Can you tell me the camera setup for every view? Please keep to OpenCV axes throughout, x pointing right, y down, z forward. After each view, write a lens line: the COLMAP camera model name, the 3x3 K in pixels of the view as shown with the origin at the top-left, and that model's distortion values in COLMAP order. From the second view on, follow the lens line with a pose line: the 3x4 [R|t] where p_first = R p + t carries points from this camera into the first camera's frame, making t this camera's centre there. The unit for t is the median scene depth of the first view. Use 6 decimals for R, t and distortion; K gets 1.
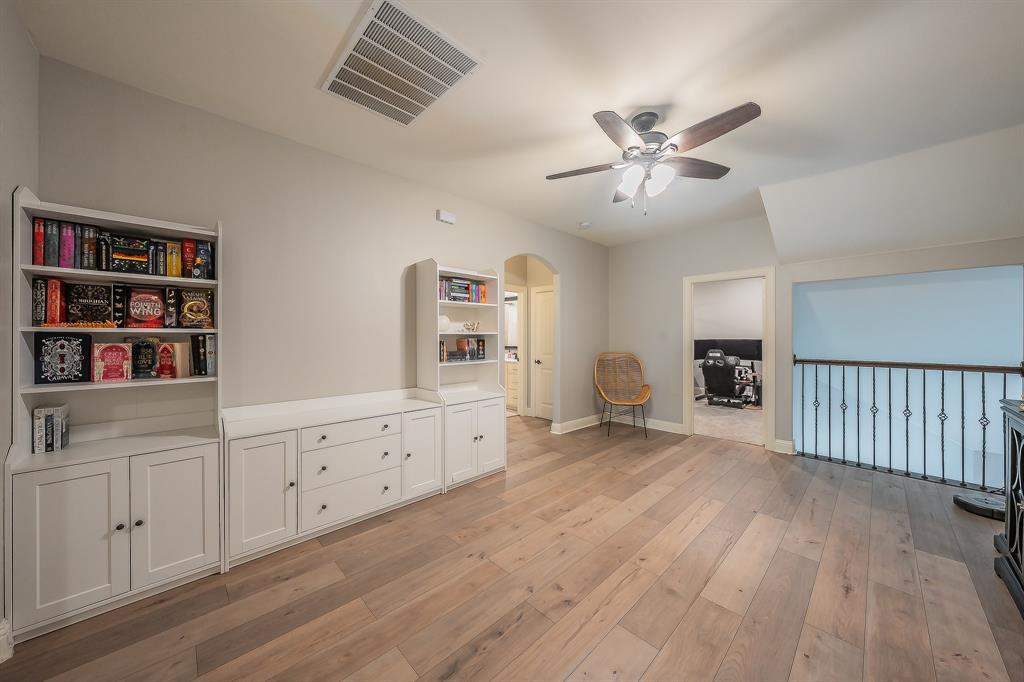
lens RADIAL K [[354.7, 0, 515.6], [0, 354.7, 336.6], [0, 0, 1]] dist [-0.000614, -0.000192]
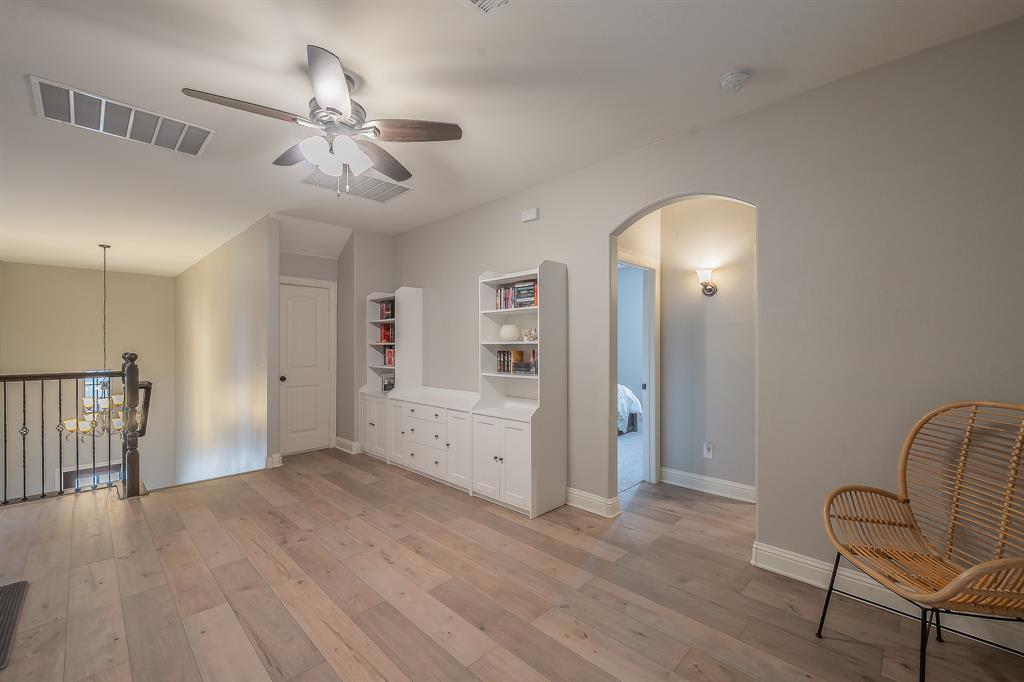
lens RADIAL K [[412.1, 0, 484.8], [0, 412.1, 340.9], [0, 0, 1]] dist [-0.003699, -0.000017]
pose [[0.001184, -0.011625, -0.999932, 1.144706], [0.002562, 0.999929, -0.011622, -0.002618], [0.999996, -0.002548, 0.001213, 1.166113]]
